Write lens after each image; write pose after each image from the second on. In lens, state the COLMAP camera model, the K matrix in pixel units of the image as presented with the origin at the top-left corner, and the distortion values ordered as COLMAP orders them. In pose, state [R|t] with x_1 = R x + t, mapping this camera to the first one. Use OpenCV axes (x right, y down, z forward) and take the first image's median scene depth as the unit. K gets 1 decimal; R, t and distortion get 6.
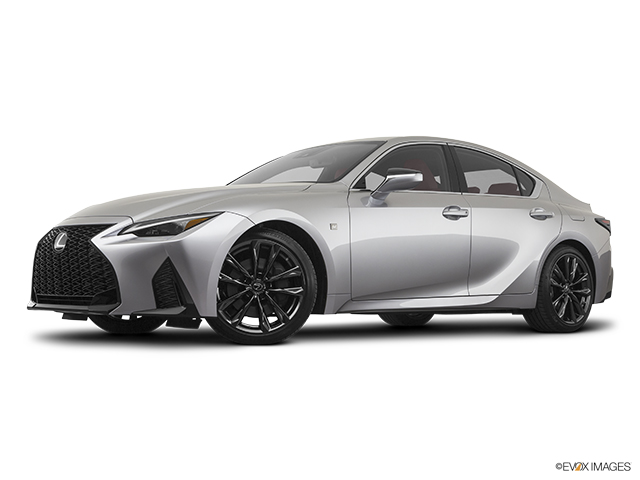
lens RADIAL K [[822.8, 0, 320.0], [0, 822.8, 240.0], [0, 0, 1]] dist [0.016833, 0.012162]
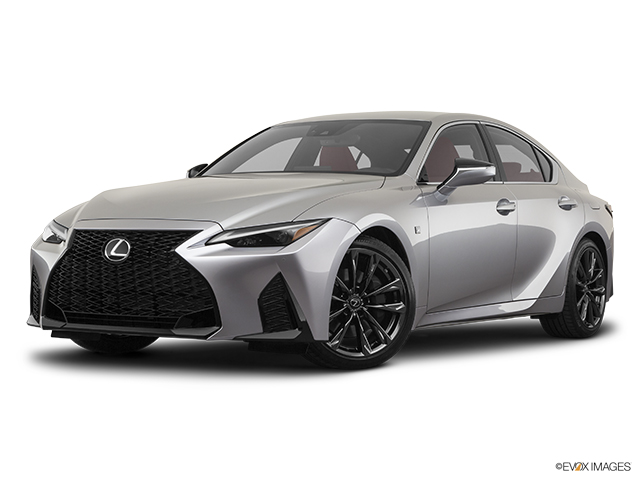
lens RADIAL K [[1165.5, 0, 320.0], [0, 1165.5, 240.0], [0, 0, 1]] dist [0.027808, -0.023420]
pose [[0.963157, 0.003594, 0.268917, -0.440849], [-0.017705, 0.998589, 0.050068, -0.070010], [-0.268357, -0.052985, 0.961861, -0.167566]]
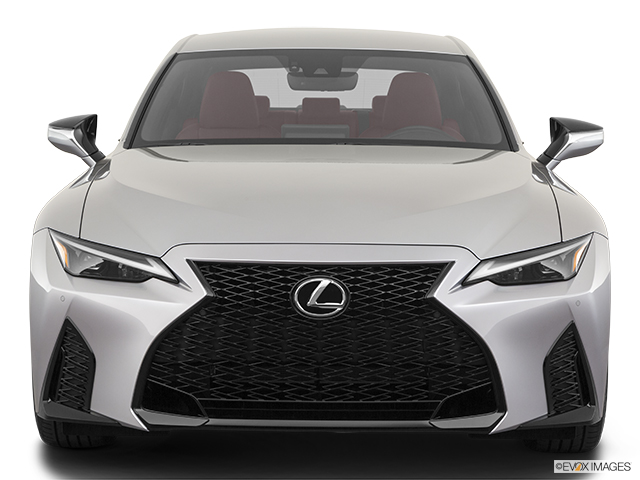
lens RADIAL K [[1802.1, 0, 320.0], [0, 1802.1, 240.0], [0, 0, 1]] dist [-0.095322, -0.374615]
pose [[0.716251, -0.043571, 0.696482, -1.098644], [-0.033827, 0.994708, 0.097014, -0.141281], [-0.697023, -0.093047, 0.710986, 0.228200]]
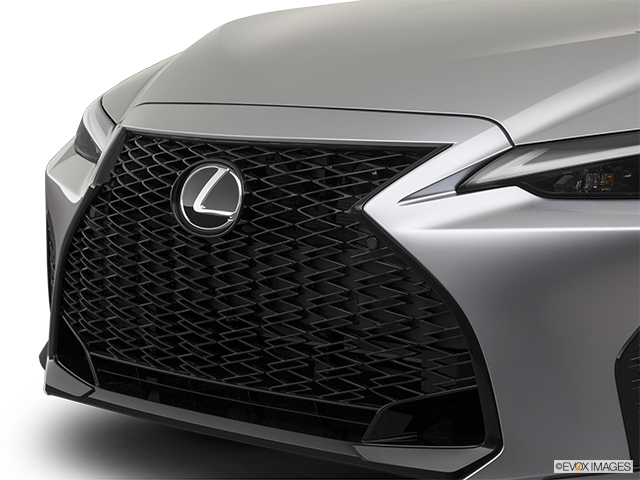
lens RADIAL K [[1802.1, 0, 320.0], [0, 1802.1, 240.0], [0, 0, 1]] dist [-0.095322, -0.374615]
pose [[0.999736, -0.001037, 0.022945, -0.297593], [-0.002355, 0.989084, 0.147333, -0.075719], [-0.022848, -0.147348, 0.988821, 0.393585]]
